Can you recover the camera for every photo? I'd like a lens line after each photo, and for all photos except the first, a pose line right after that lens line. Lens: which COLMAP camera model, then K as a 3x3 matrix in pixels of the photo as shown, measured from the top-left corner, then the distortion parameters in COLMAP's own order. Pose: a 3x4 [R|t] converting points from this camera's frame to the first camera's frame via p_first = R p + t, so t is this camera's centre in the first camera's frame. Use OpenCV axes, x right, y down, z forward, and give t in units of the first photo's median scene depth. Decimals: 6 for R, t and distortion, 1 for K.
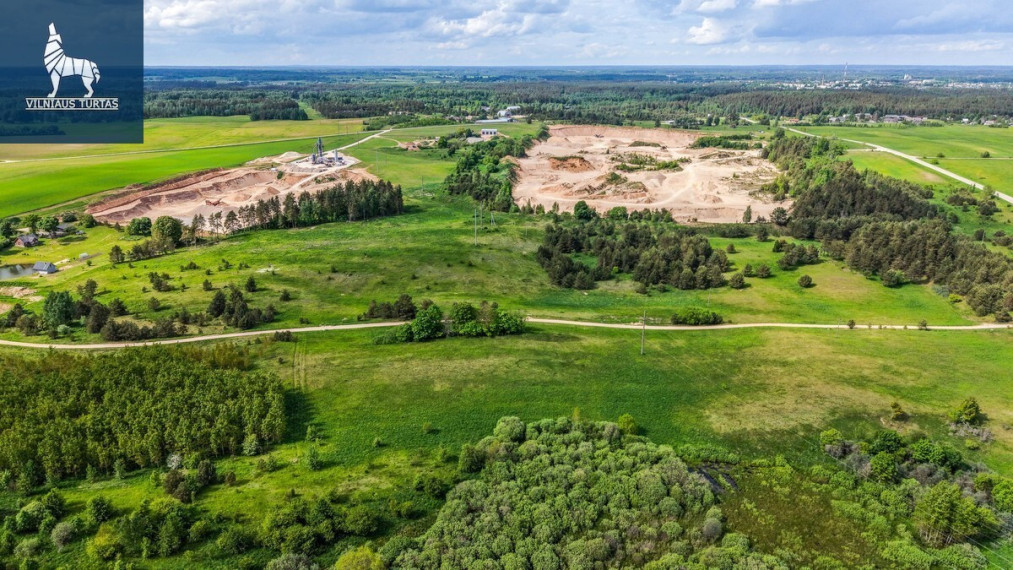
lens RADIAL K [[675.1, 0, 504.3], [0, 675.1, 287.9], [0, 0, 1]] dist [0.033102, -0.036459]
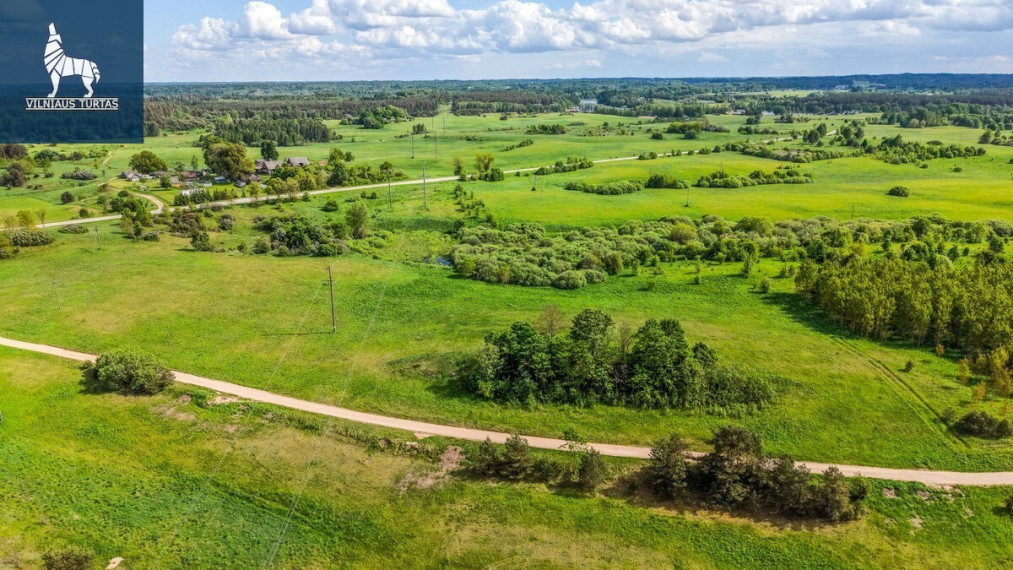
lens RADIAL K [[675.1, 0, 504.3], [0, 675.1, 287.9], [0, 0, 1]] dist [0.033102, -0.036459]
pose [[-0.958987, -0.077285, 0.272709, -0.085030], [0.095590, 0.817569, 0.567841, -0.187467], [-0.266845, 0.570621, -0.776650, 0.888622]]
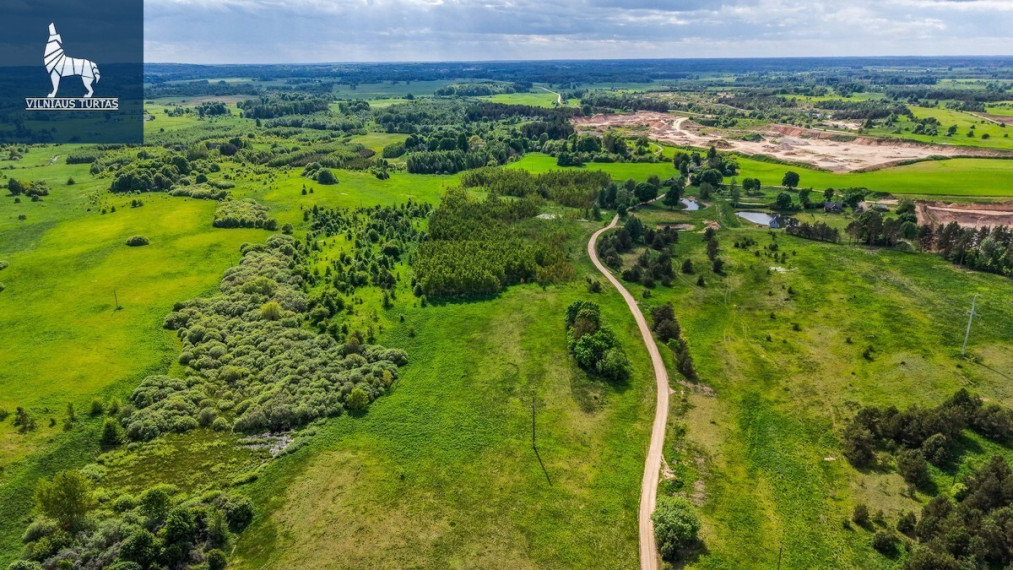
lens RADIAL K [[675.1, 0, 504.3], [0, 675.1, 287.9], [0, 0, 1]] dist [0.033102, -0.036459]
pose [[-0.155793, 0.317978, -0.935210, 0.518358], [-0.300163, 0.886761, 0.351508, -0.188197], [0.941080, 0.335478, -0.042705, 0.575451]]
